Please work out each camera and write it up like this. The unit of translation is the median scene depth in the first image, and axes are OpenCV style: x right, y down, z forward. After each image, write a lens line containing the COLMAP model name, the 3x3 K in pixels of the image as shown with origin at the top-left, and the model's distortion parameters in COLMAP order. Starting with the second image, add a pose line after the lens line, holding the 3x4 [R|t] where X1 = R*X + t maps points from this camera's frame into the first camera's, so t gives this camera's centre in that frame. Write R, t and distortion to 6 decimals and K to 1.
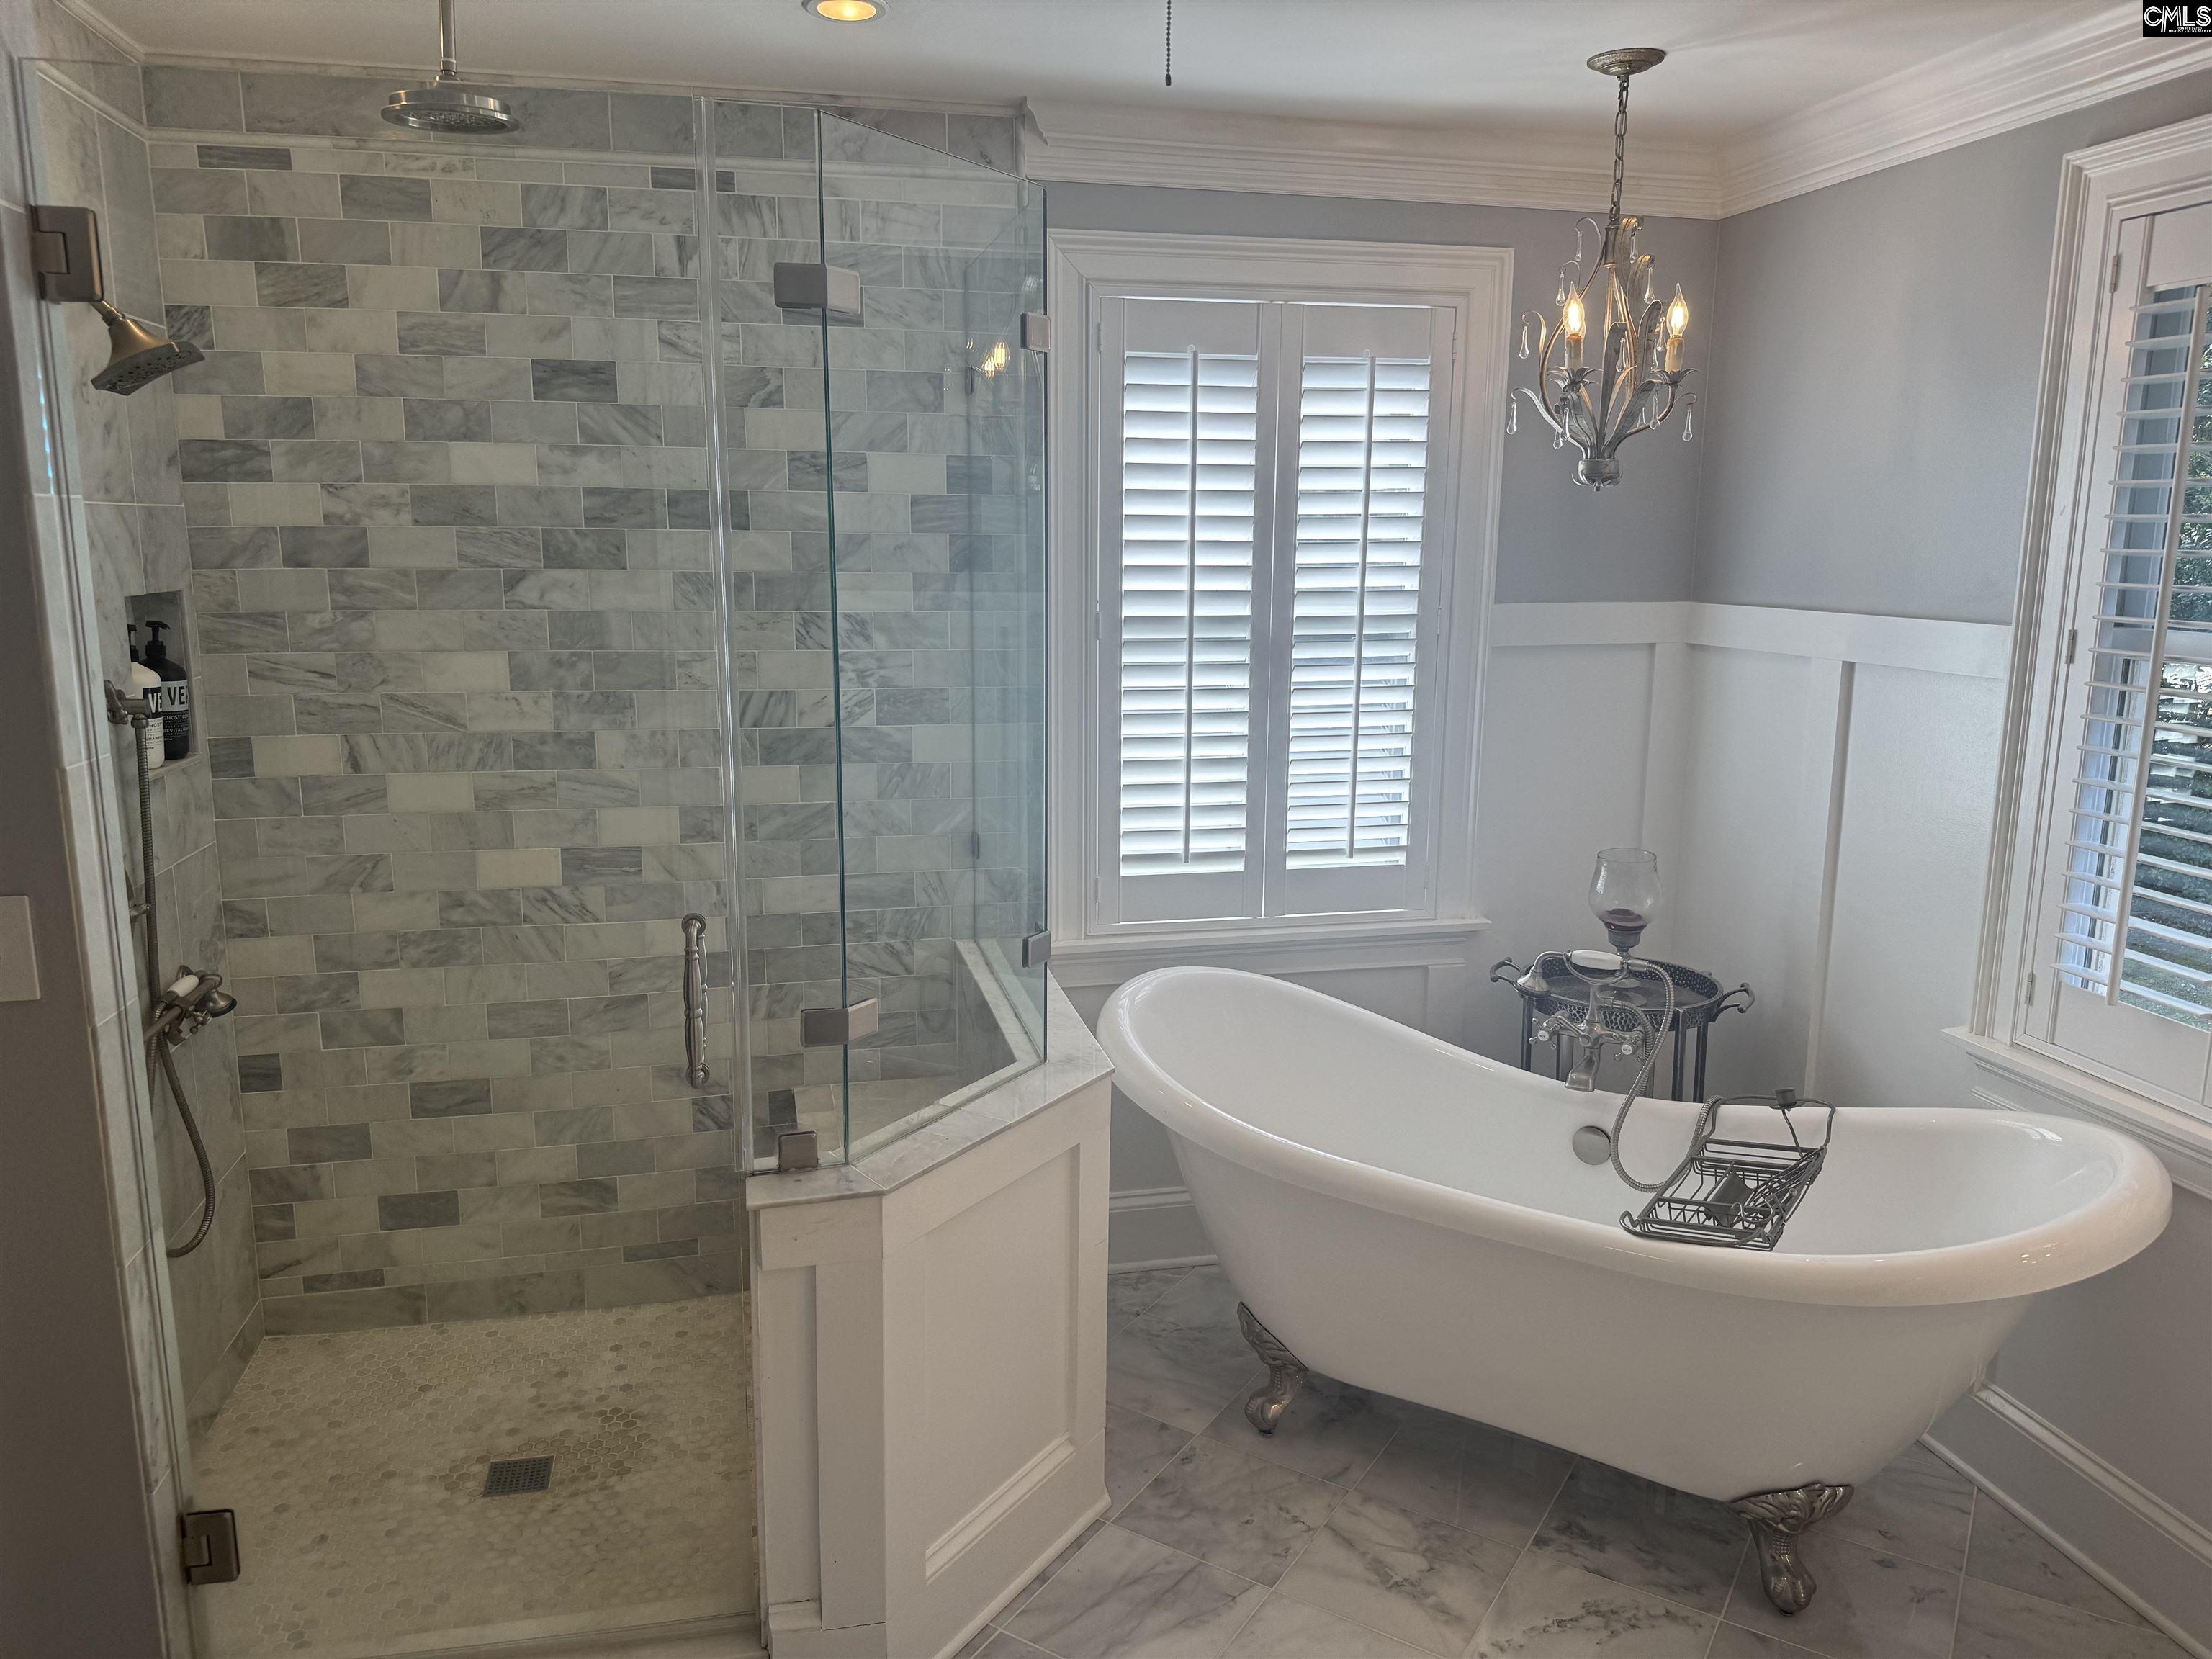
lens RADIAL K [[1580.7, 0, 1106.0], [0, 1580.7, 829.5], [0, 0, 1]] dist [0.034509, -0.048156]
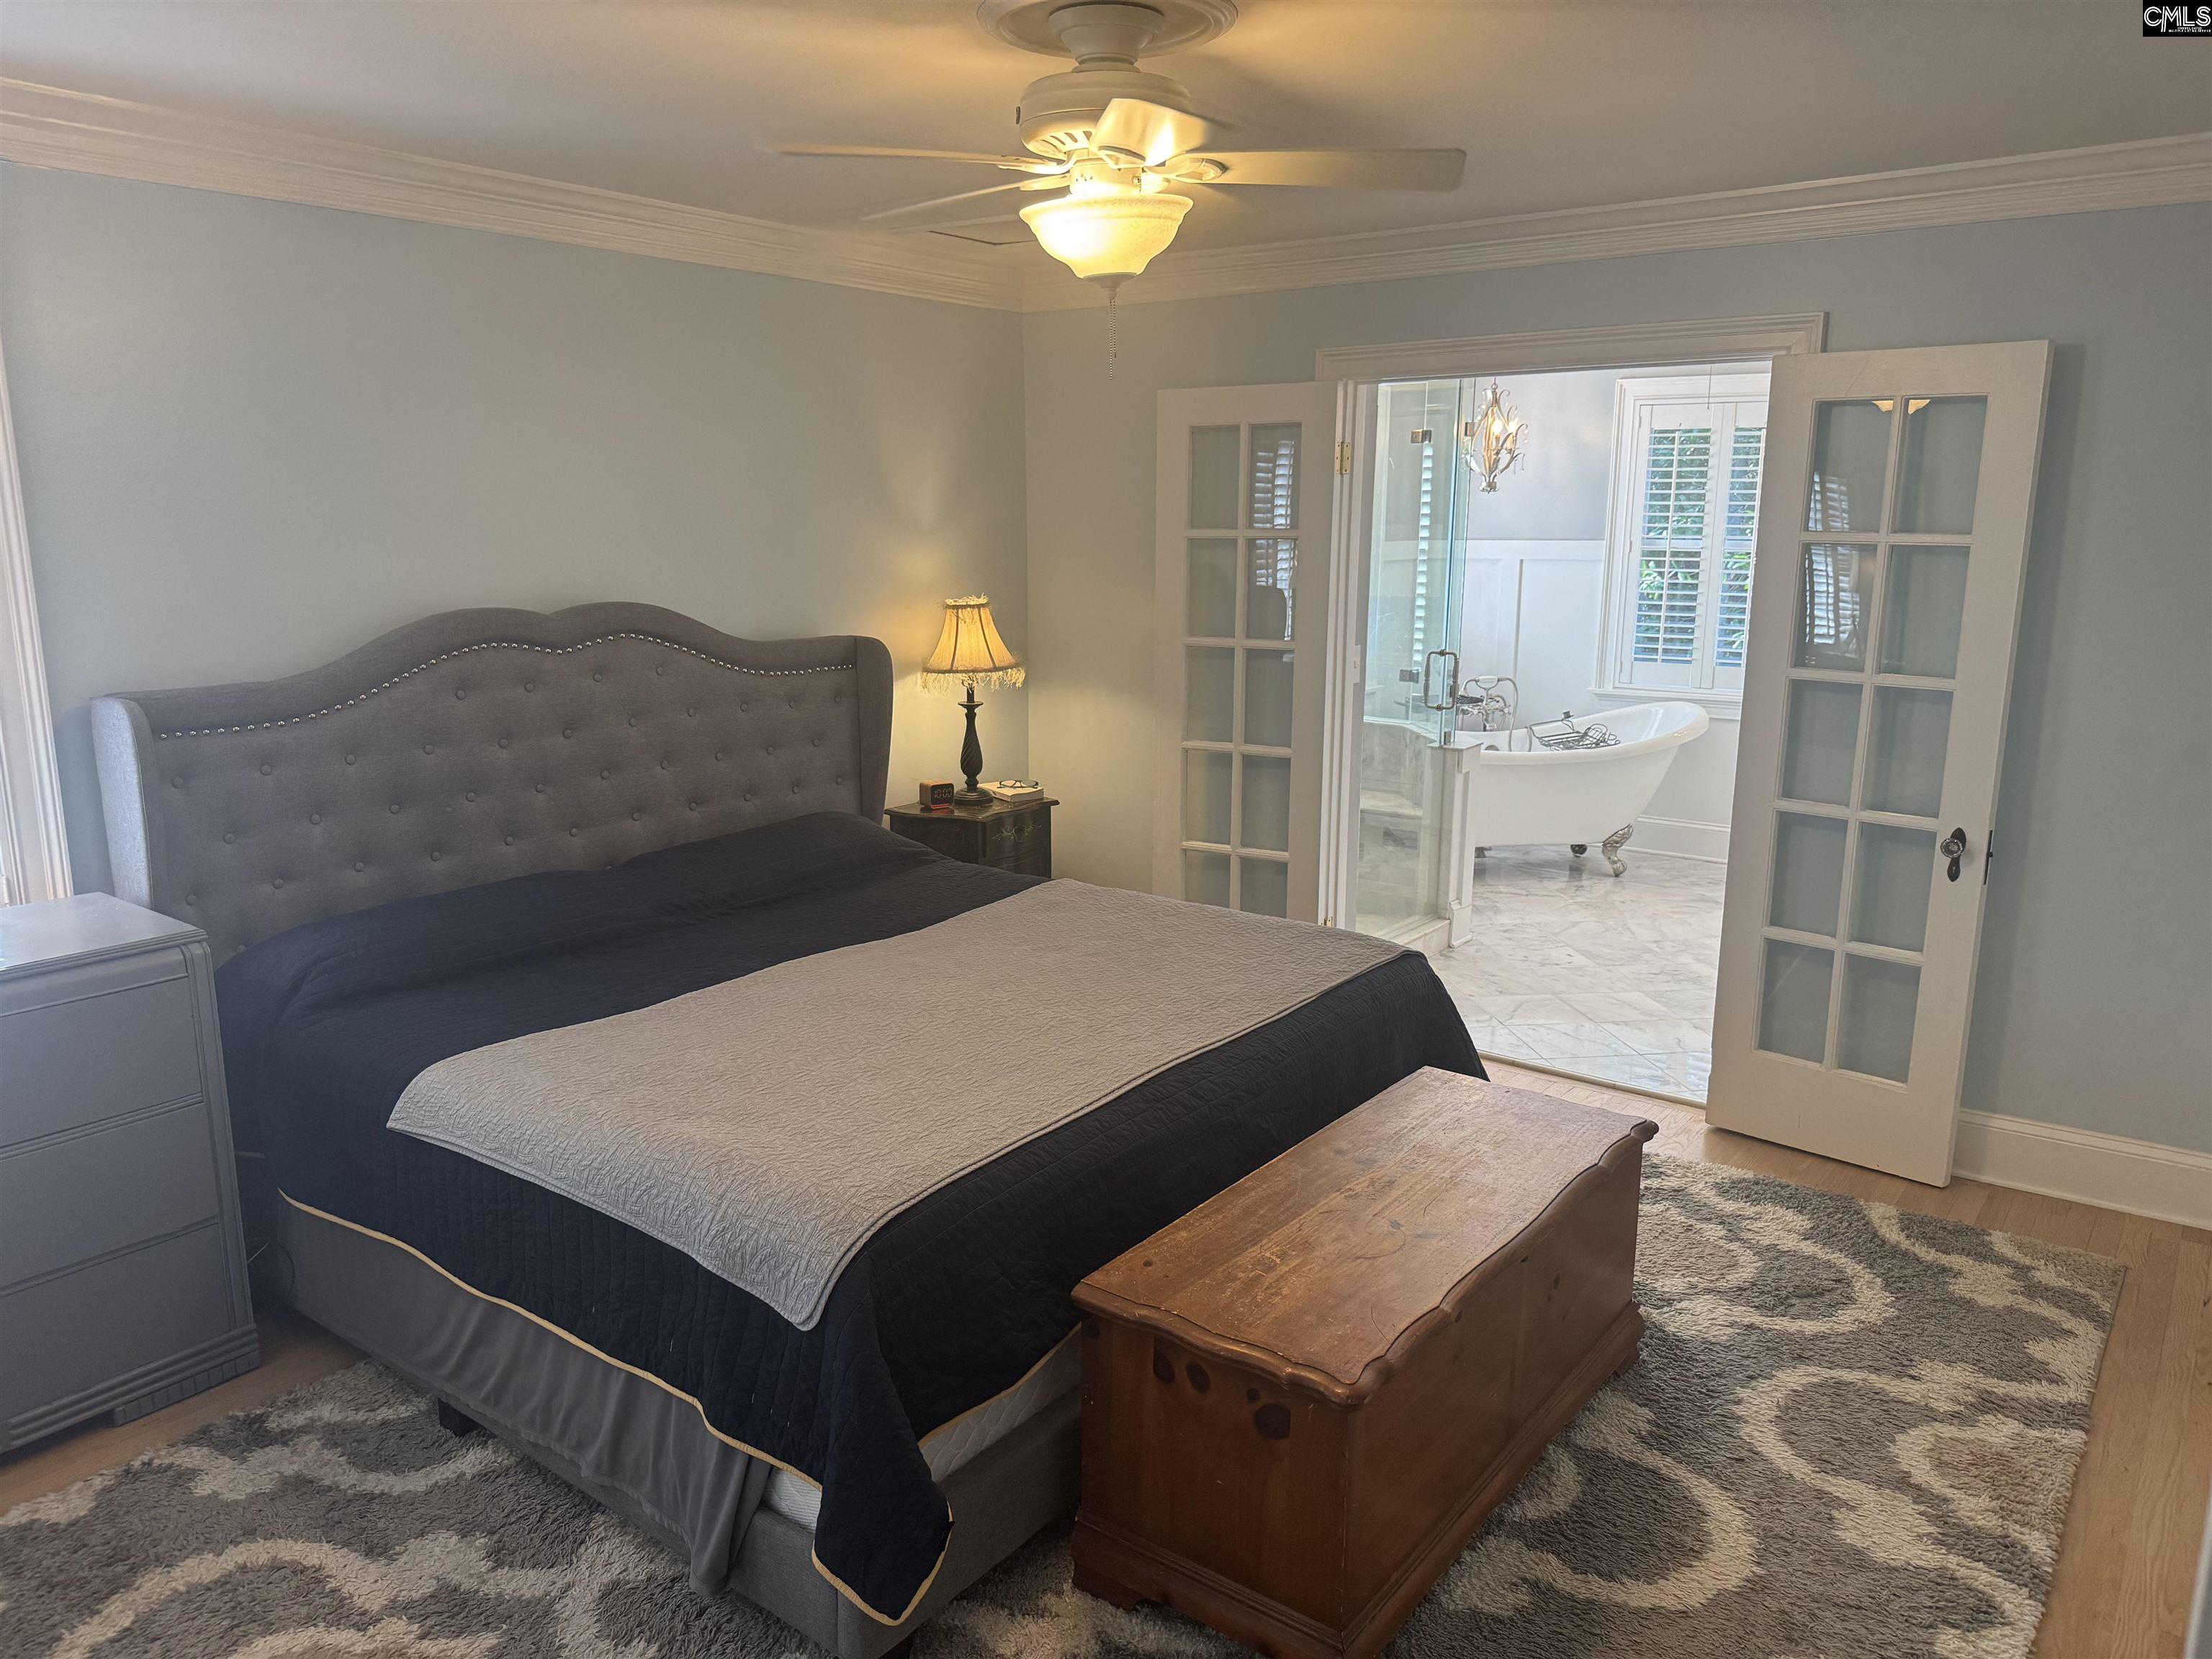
lens RADIAL K [[1580.7, 0, 1106.0], [0, 1580.7, 829.5], [0, 0, 1]] dist [0.034509, -0.048156]
pose [[0.758283, -0.133358, 0.638140, -1.847602], [0.119908, 0.990684, 0.064549, 0.088711], [-0.640804, 0.027572, 0.767209, -0.558937]]
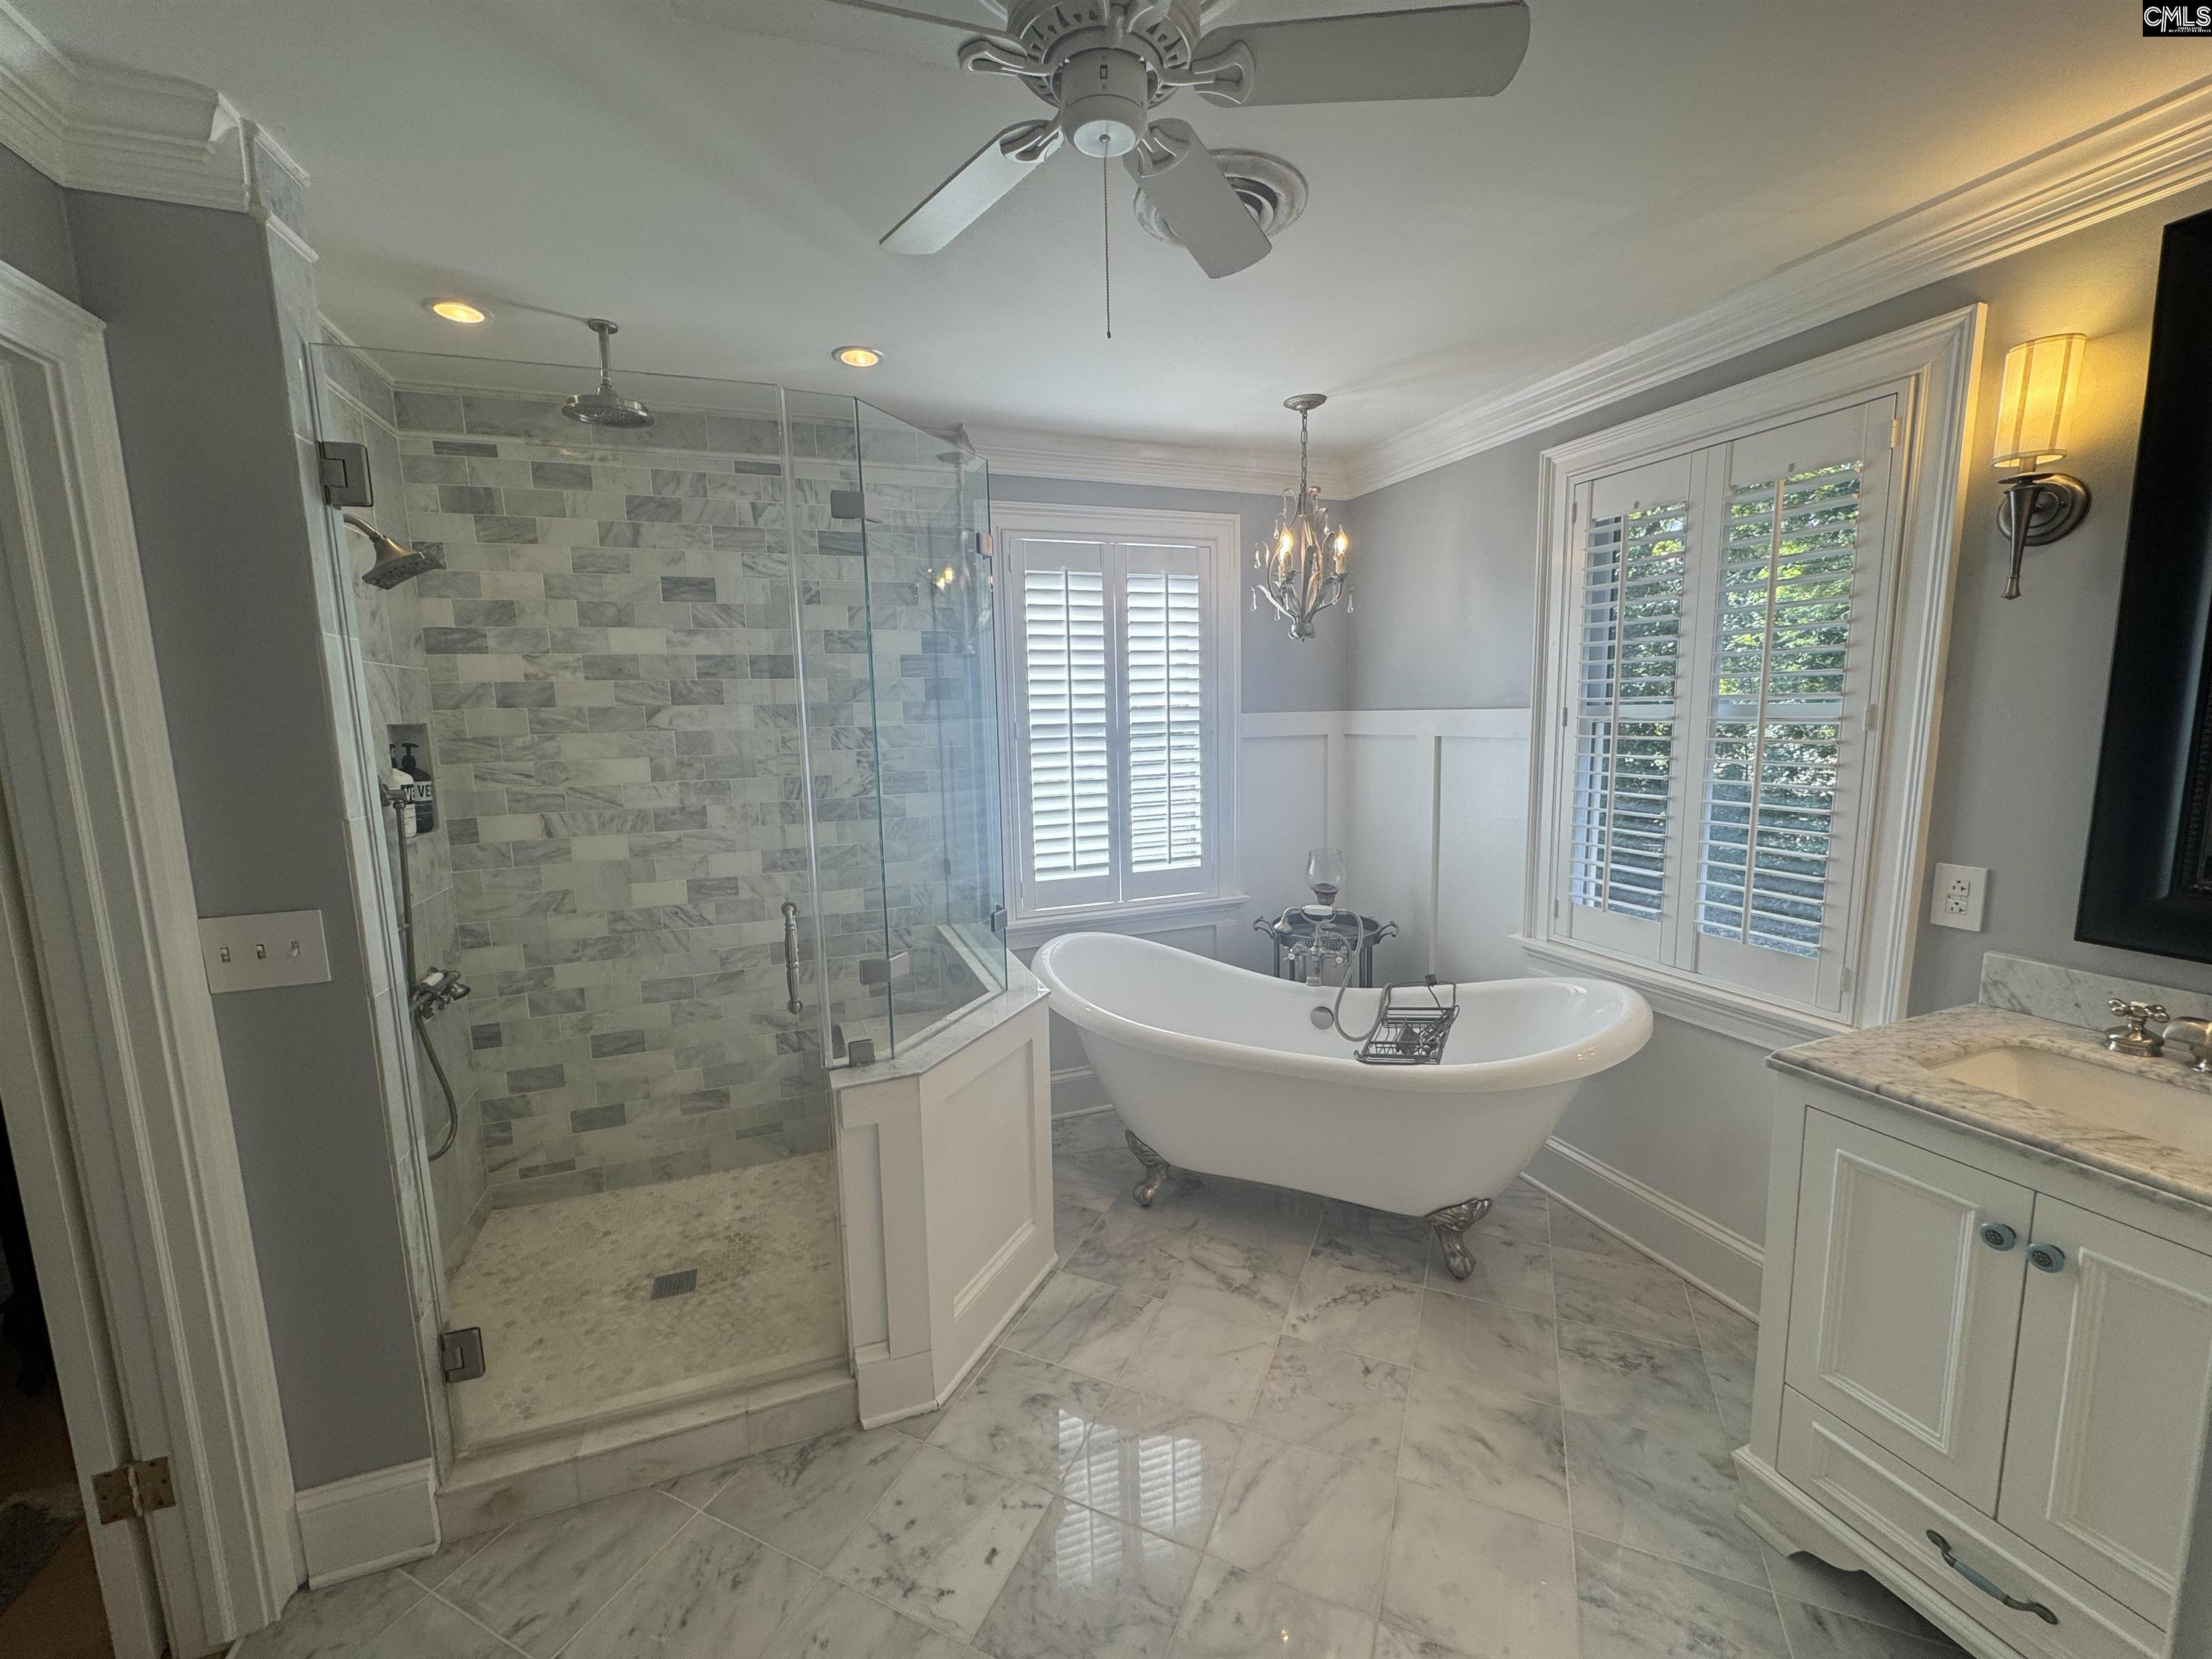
lens RADIAL K [[890.6, 0, 1106.0], [0, 890.6, 829.5], [0, 0, 1]] dist [0.001699, 0.000738]
pose [[0.989946, -0.047588, 0.133201, -0.046905], [0.054612, 0.997276, -0.049578, 0.030601], [-0.130479, 0.056354, 0.989848, 0.060204]]
